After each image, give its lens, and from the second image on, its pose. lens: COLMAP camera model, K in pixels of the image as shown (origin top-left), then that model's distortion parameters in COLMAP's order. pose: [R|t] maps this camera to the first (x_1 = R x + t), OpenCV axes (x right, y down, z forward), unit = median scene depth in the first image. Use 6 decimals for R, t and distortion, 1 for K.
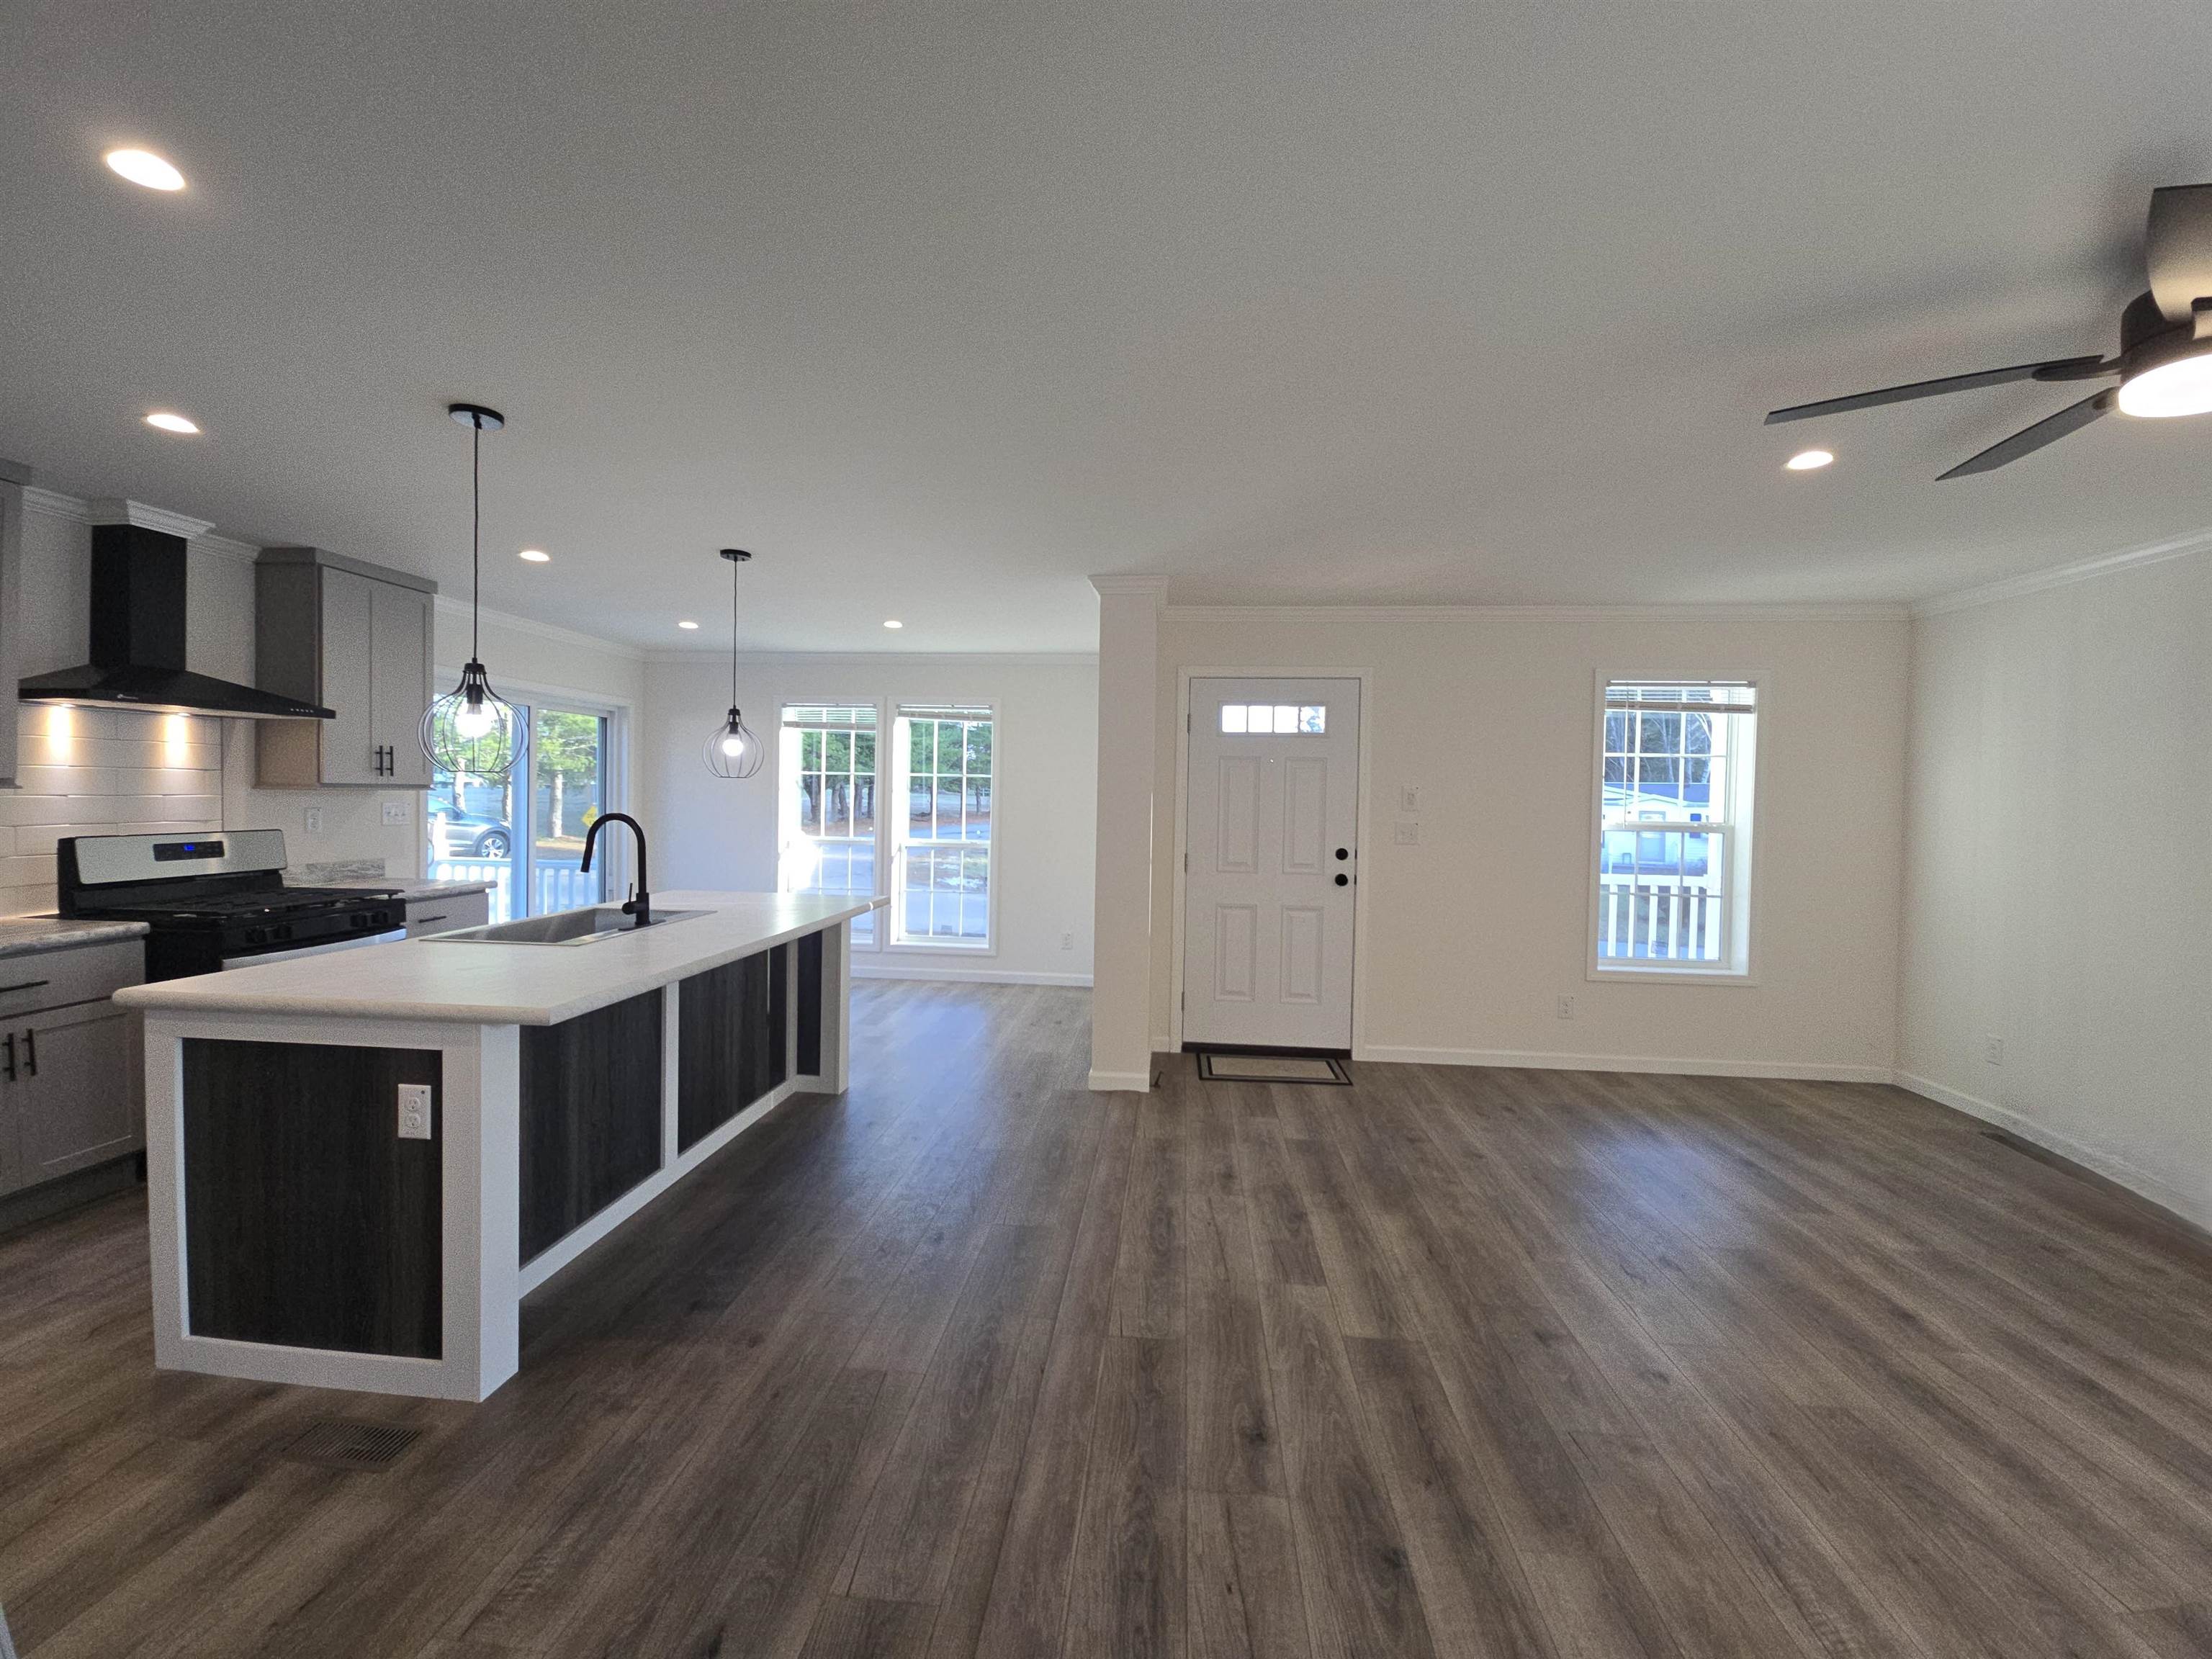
lens RADIAL K [[900.1, 0, 1098.3], [0, 900.1, 800.6], [0, 0, 1]] dist [0.004528, -0.006466]
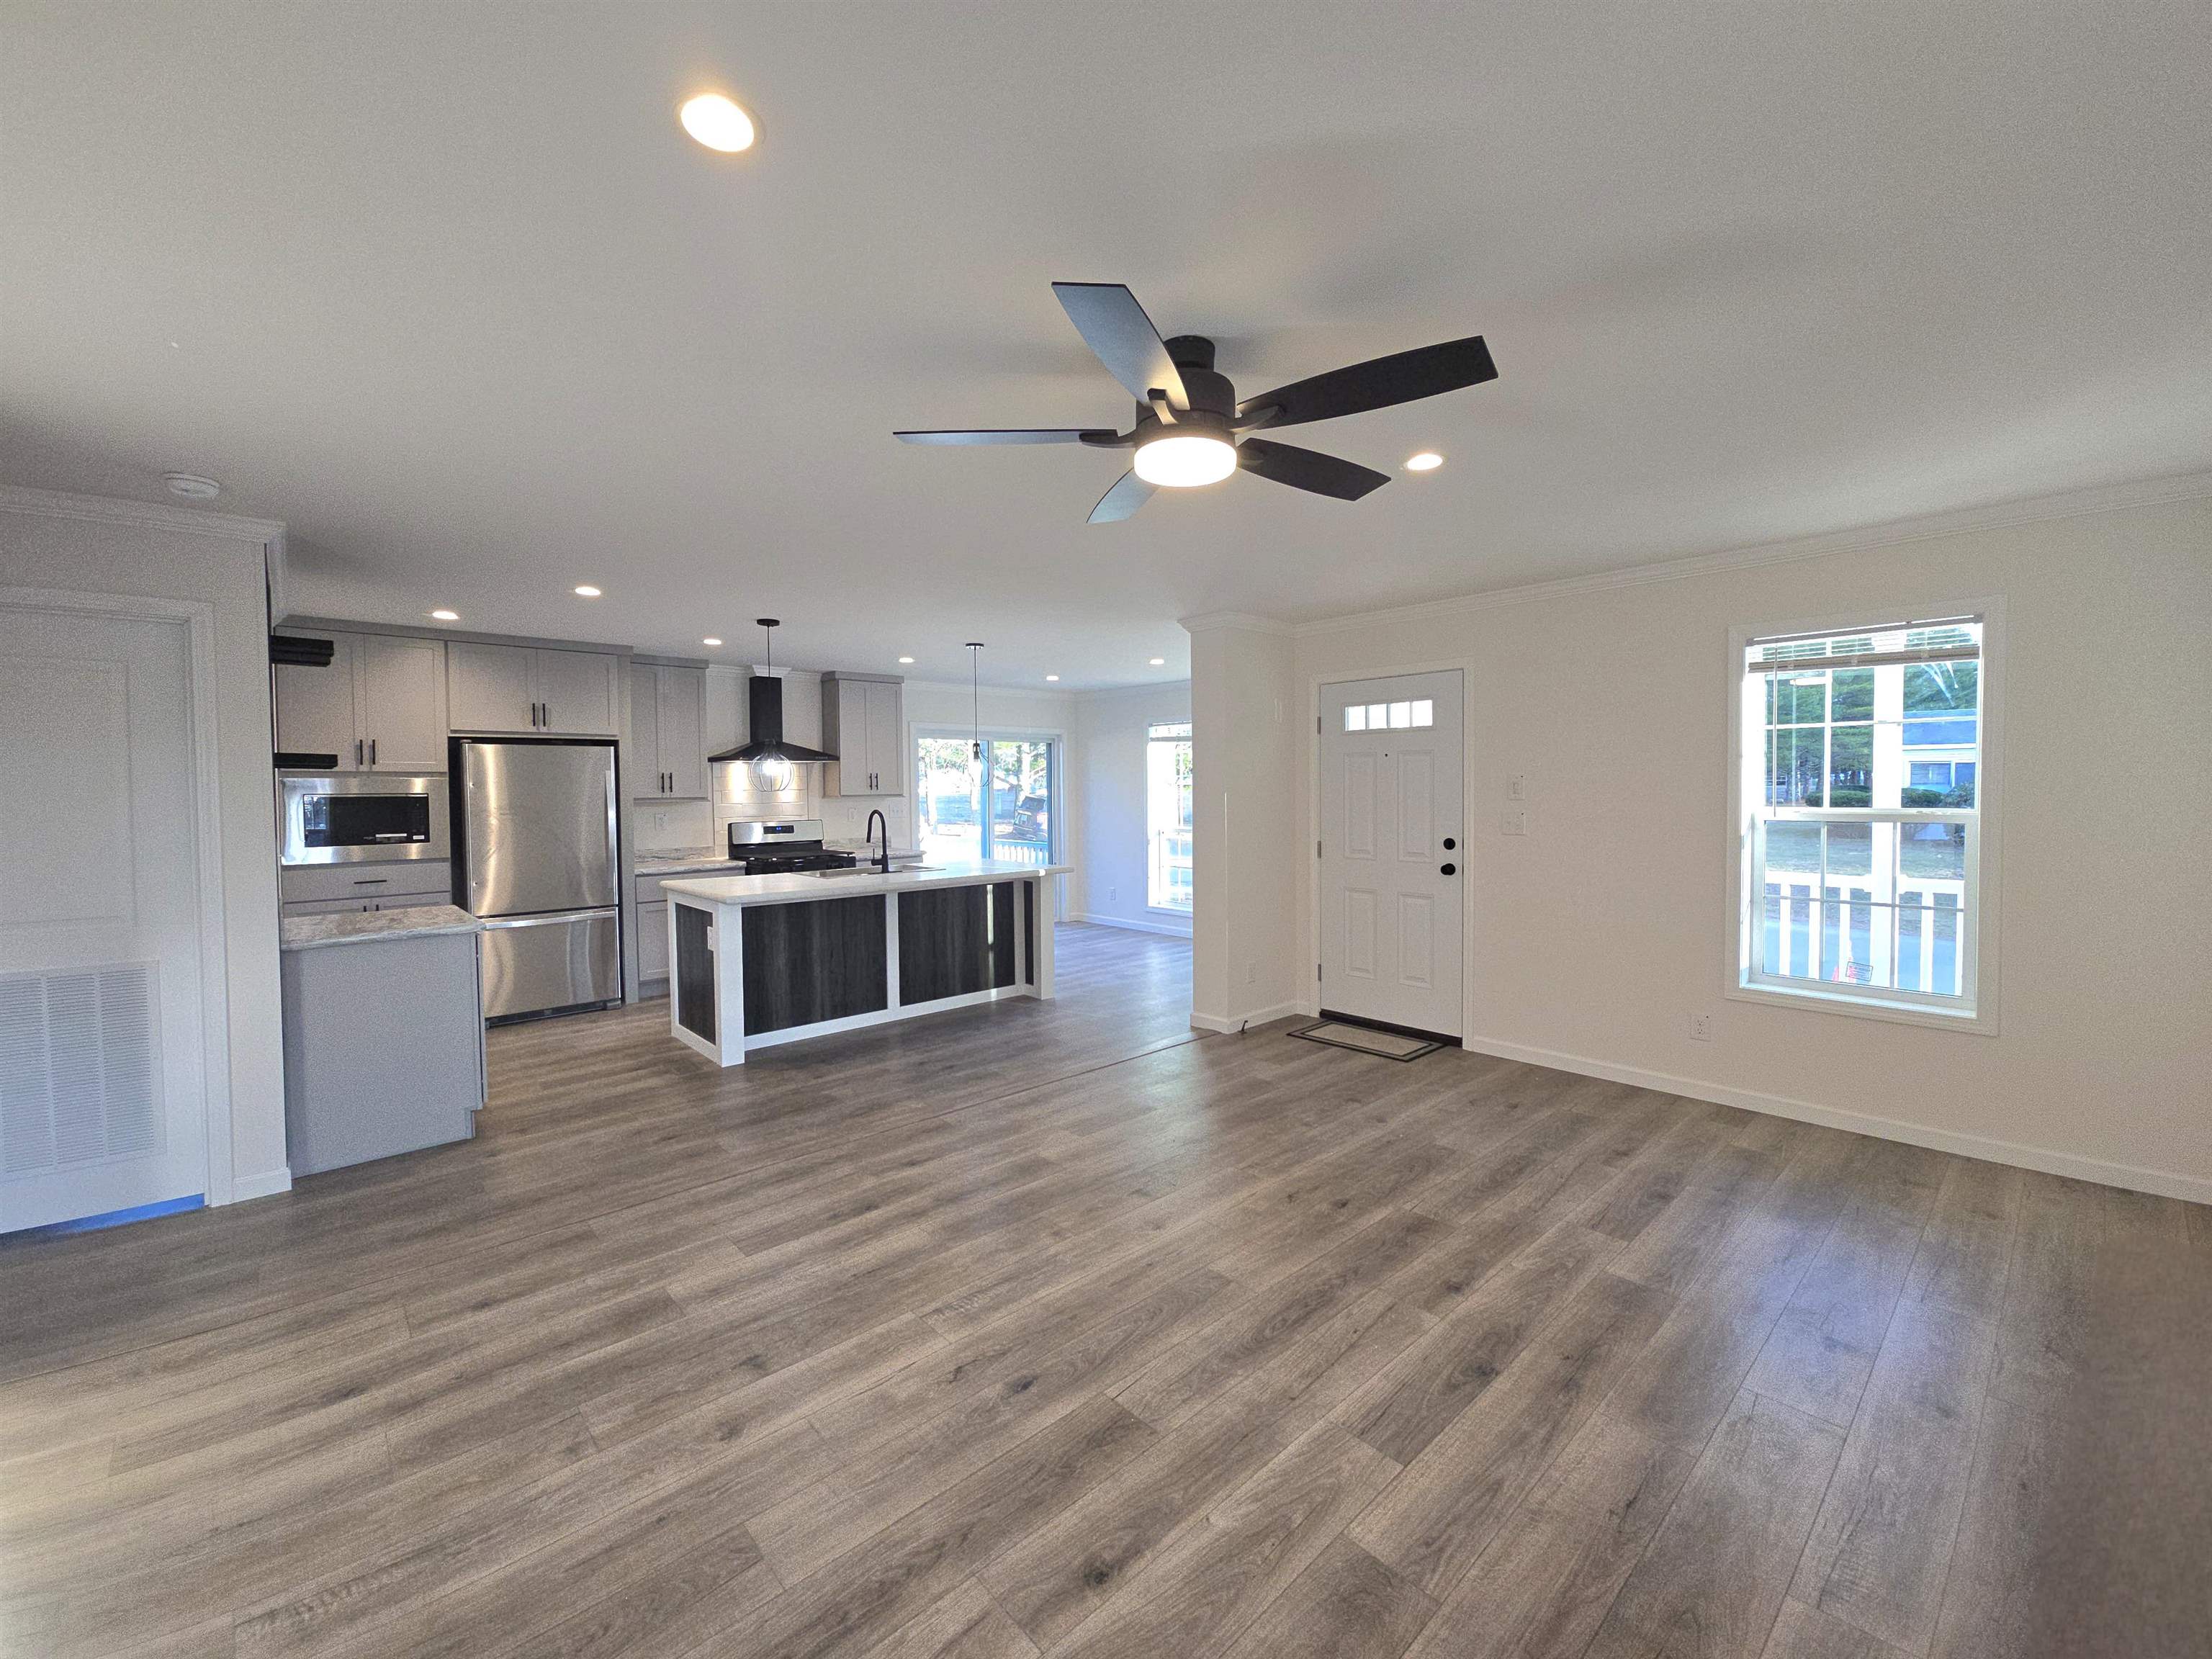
lens RADIAL K [[900.1, 0, 1095.4], [0, 900.1, 797.6], [0, 0, 1]] dist [0.004528, -0.006466]
pose [[0.734435, -0.019119, -0.678409, 0.796876], [0.020135, 0.999777, -0.006377, 0.006988], [0.678380, -0.008976, 0.734657, -0.017732]]
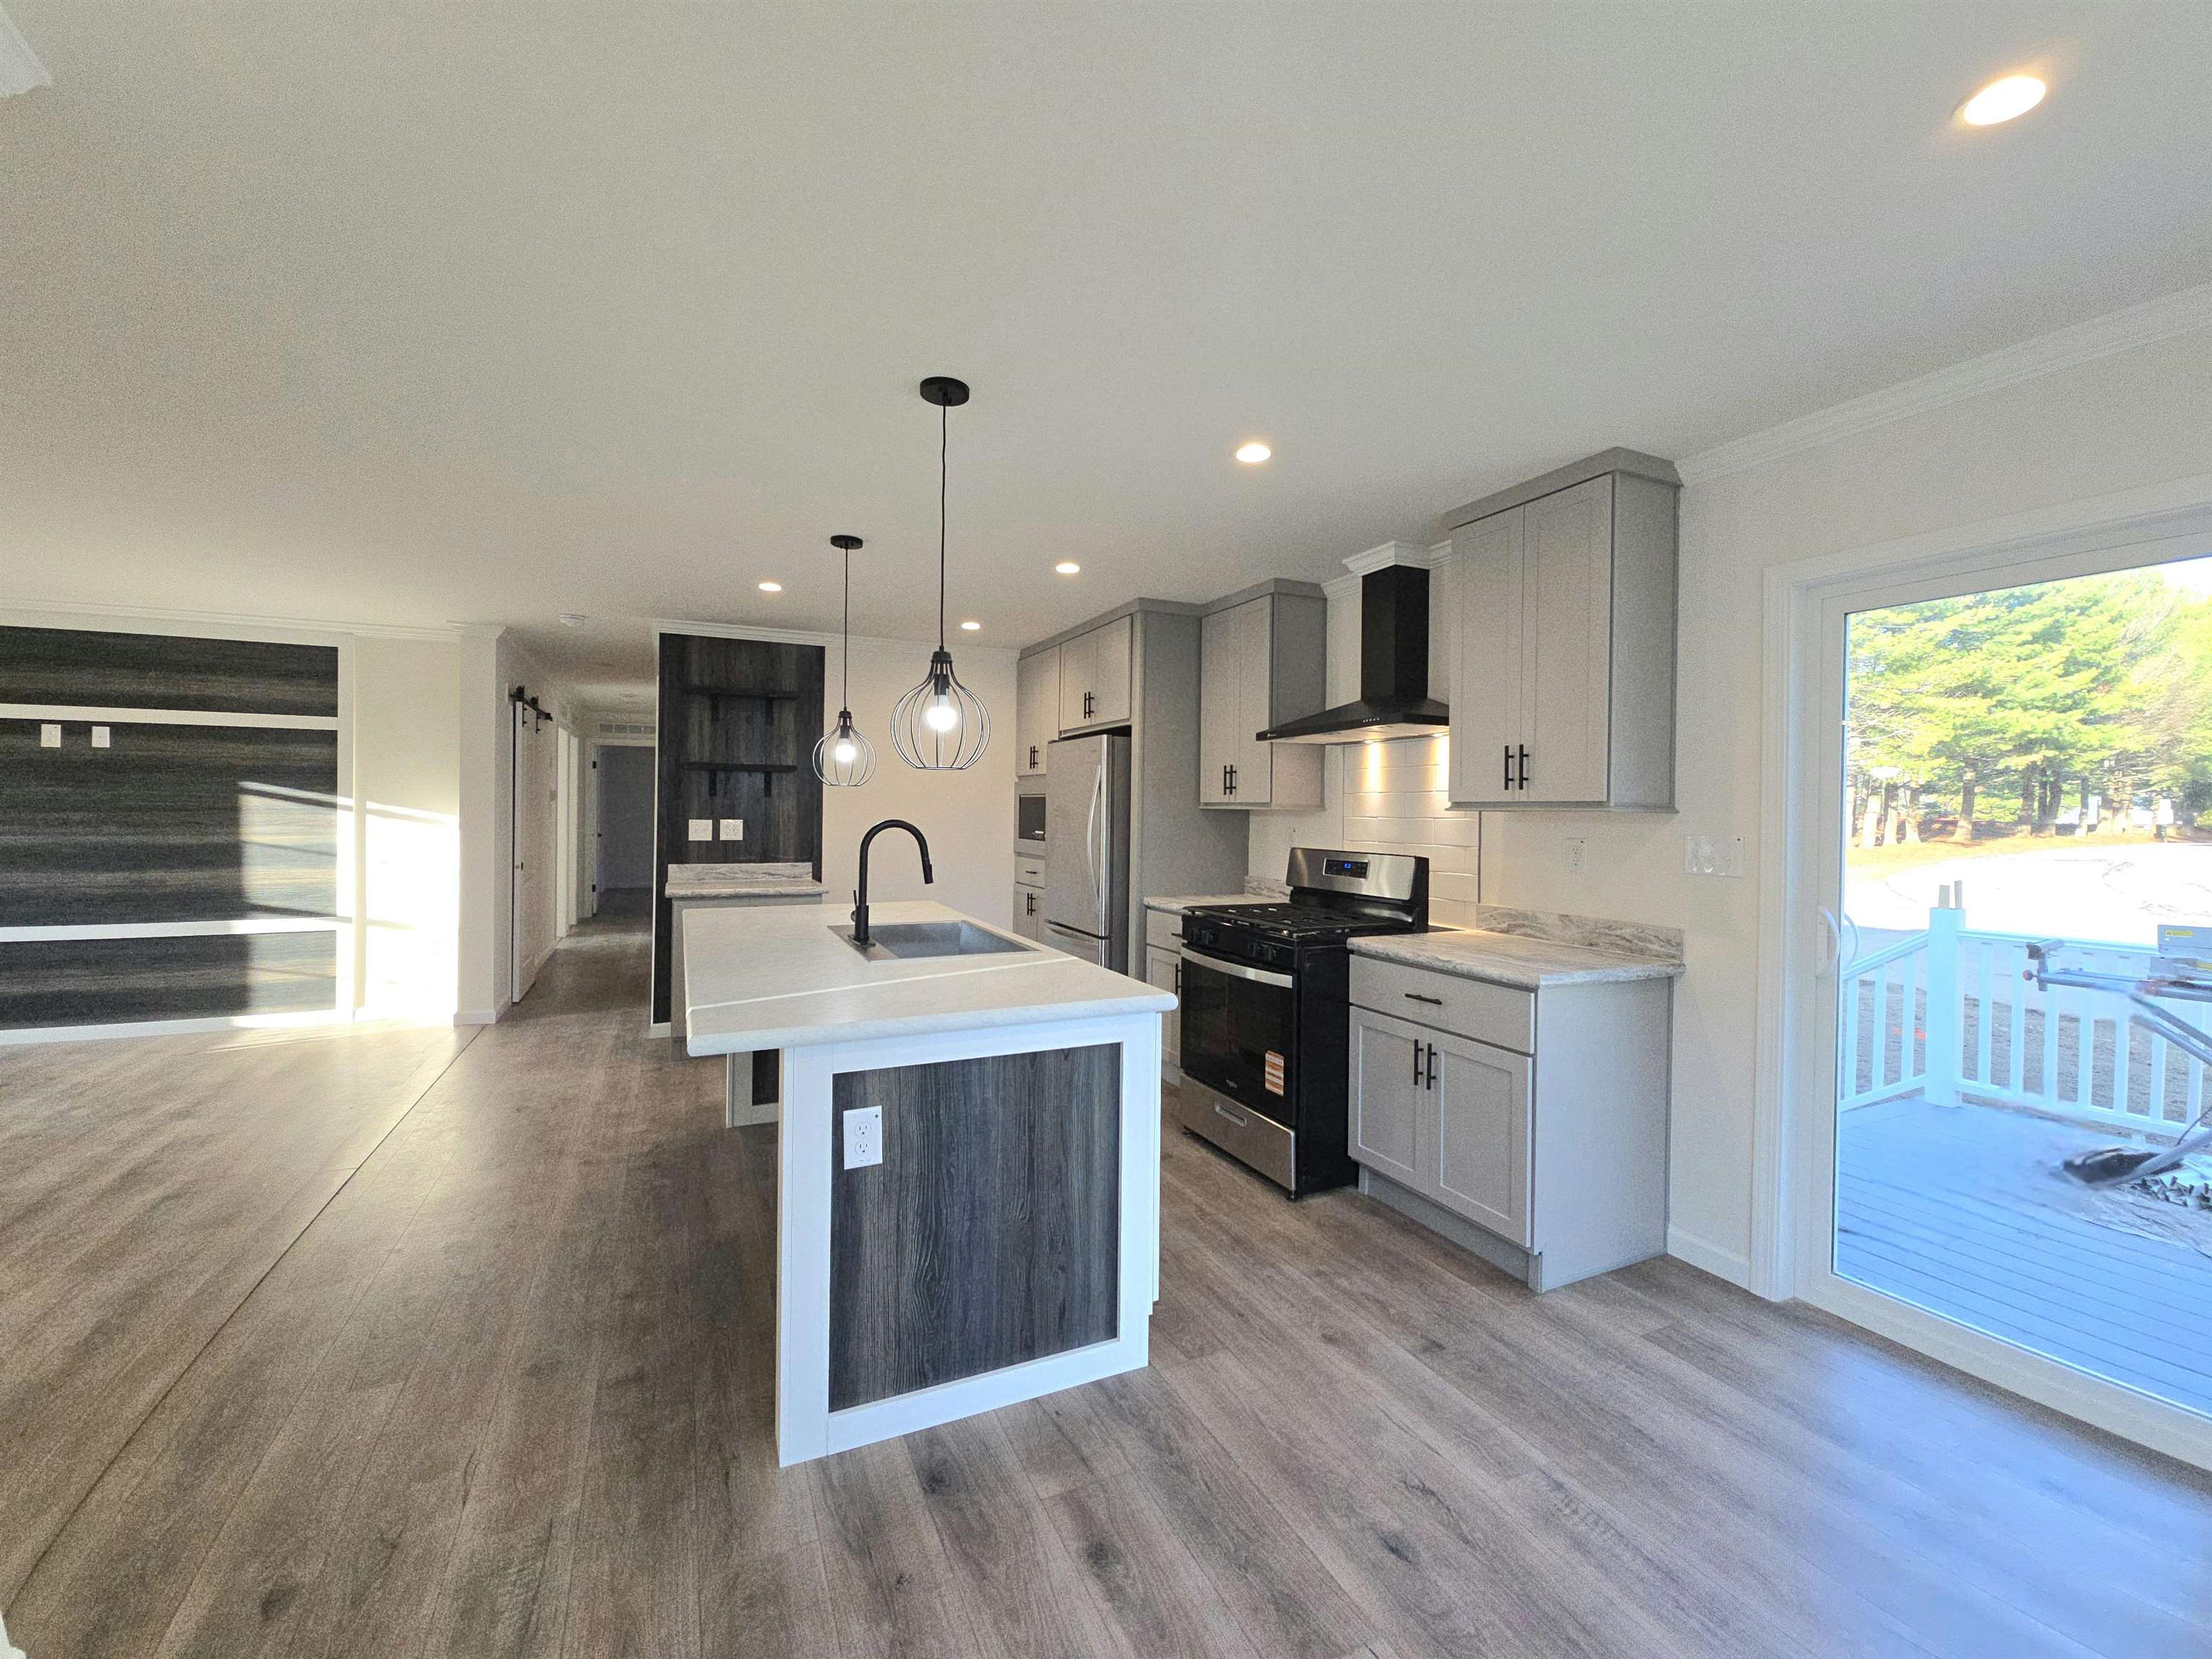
lens RADIAL K [[900.1, 0, 1121.8], [0, 900.1, 818.3], [0, 0, 1]] dist [0.004528, -0.006466]
pose [[-0.851396, -0.023318, -0.524005, -0.198232], [-0.030407, 0.999525, 0.004927, -0.000092], [0.523641, 0.020128, -0.851701, 1.527807]]
